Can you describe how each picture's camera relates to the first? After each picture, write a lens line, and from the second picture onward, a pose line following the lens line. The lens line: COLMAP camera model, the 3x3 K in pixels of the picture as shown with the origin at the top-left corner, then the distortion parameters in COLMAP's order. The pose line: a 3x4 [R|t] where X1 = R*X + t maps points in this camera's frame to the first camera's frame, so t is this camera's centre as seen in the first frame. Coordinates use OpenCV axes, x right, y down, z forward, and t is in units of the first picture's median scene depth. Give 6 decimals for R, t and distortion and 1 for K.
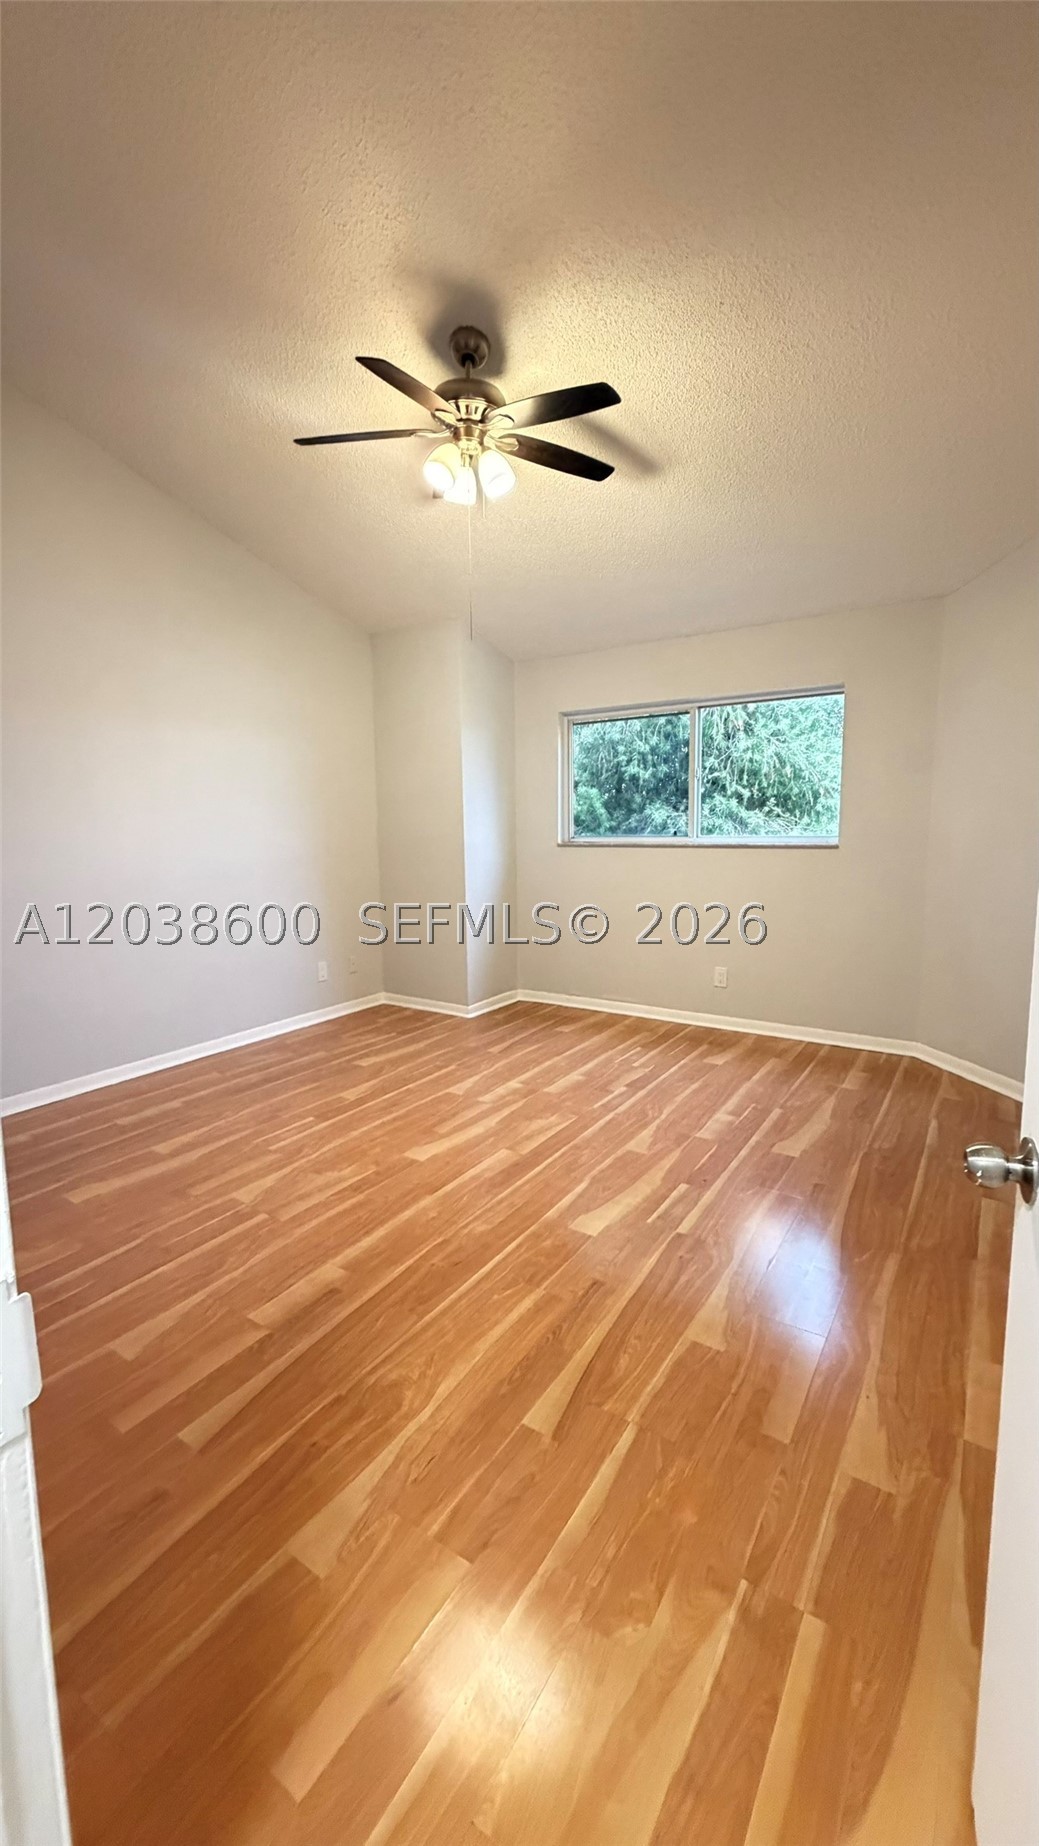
lens RADIAL K [[735.8, 0, 519.0], [0, 735.8, 927.1], [0, 0, 1]] dist [-0.002760, 0.000443]
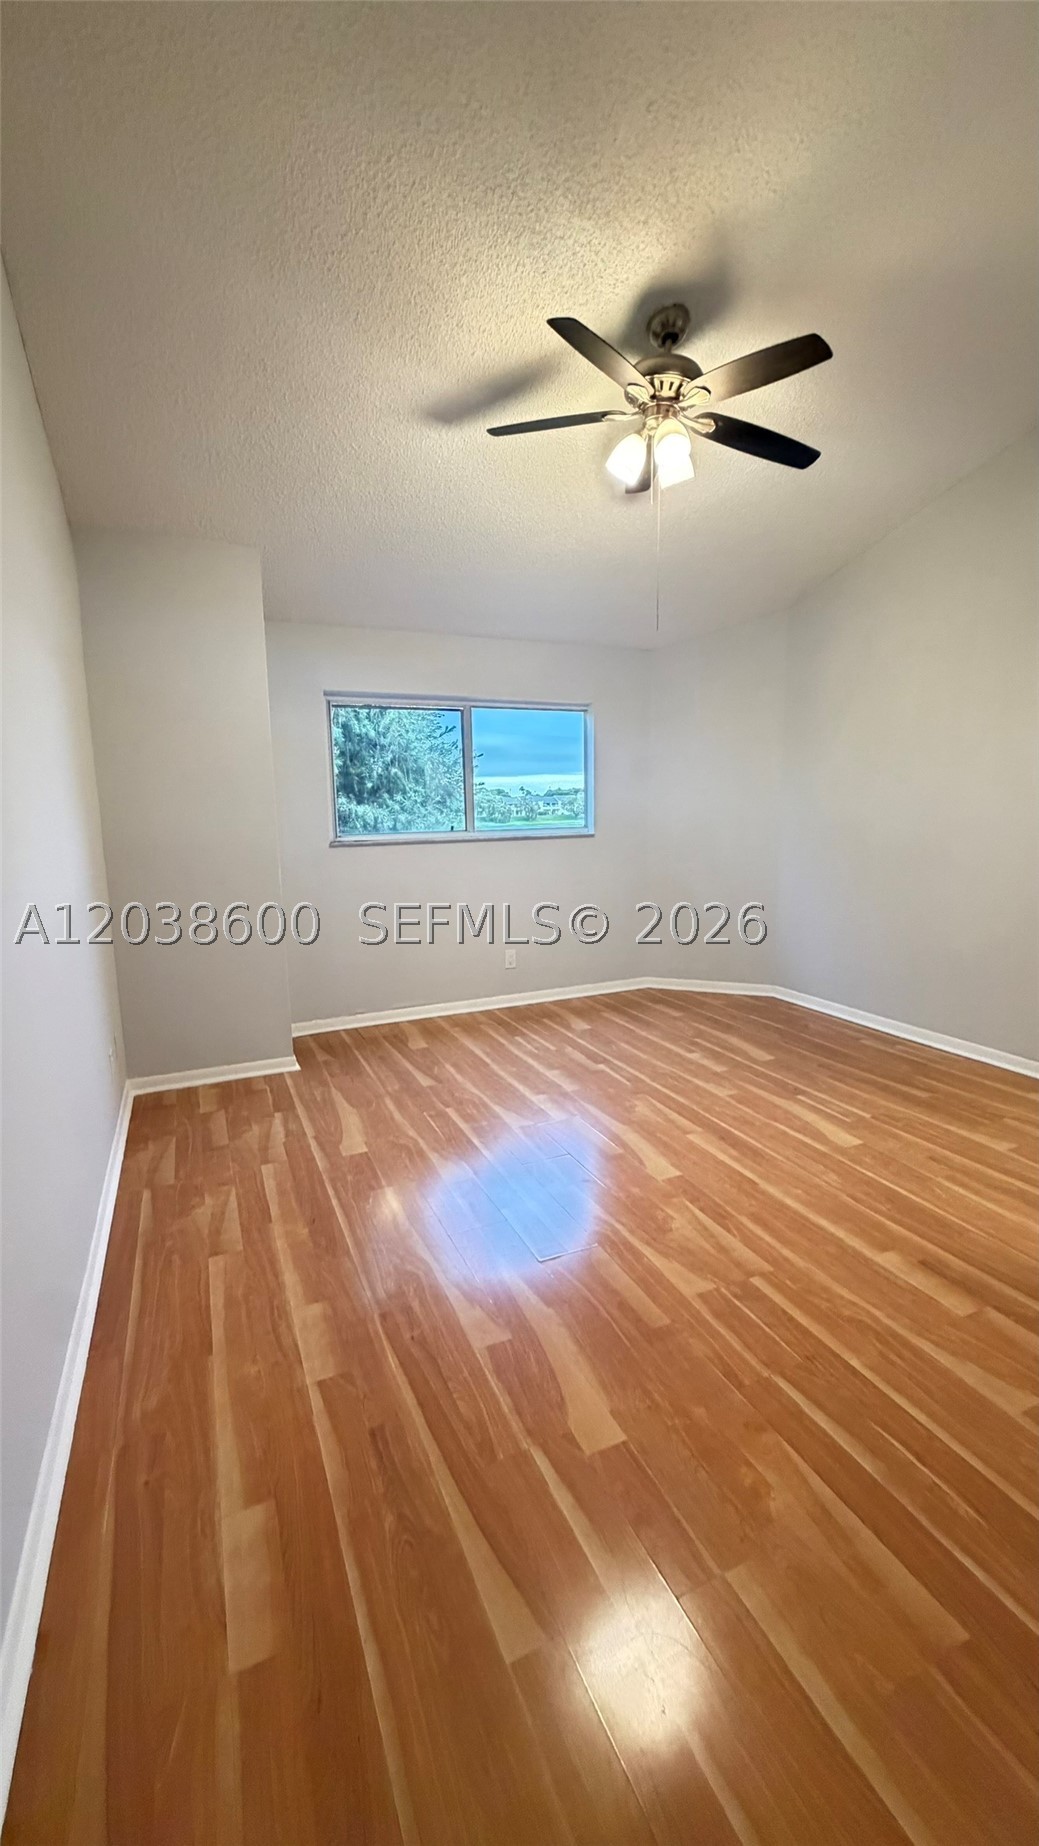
lens RADIAL K [[735.8, 0, 516.1], [0, 735.8, 924.4], [0, 0, 1]] dist [-0.002760, 0.000443]
pose [[0.537813, -0.131983, 0.832669, -0.856160], [0.130136, 0.988829, 0.072682, -0.083927], [-0.832960, 0.069271, 0.548981, 0.545526]]
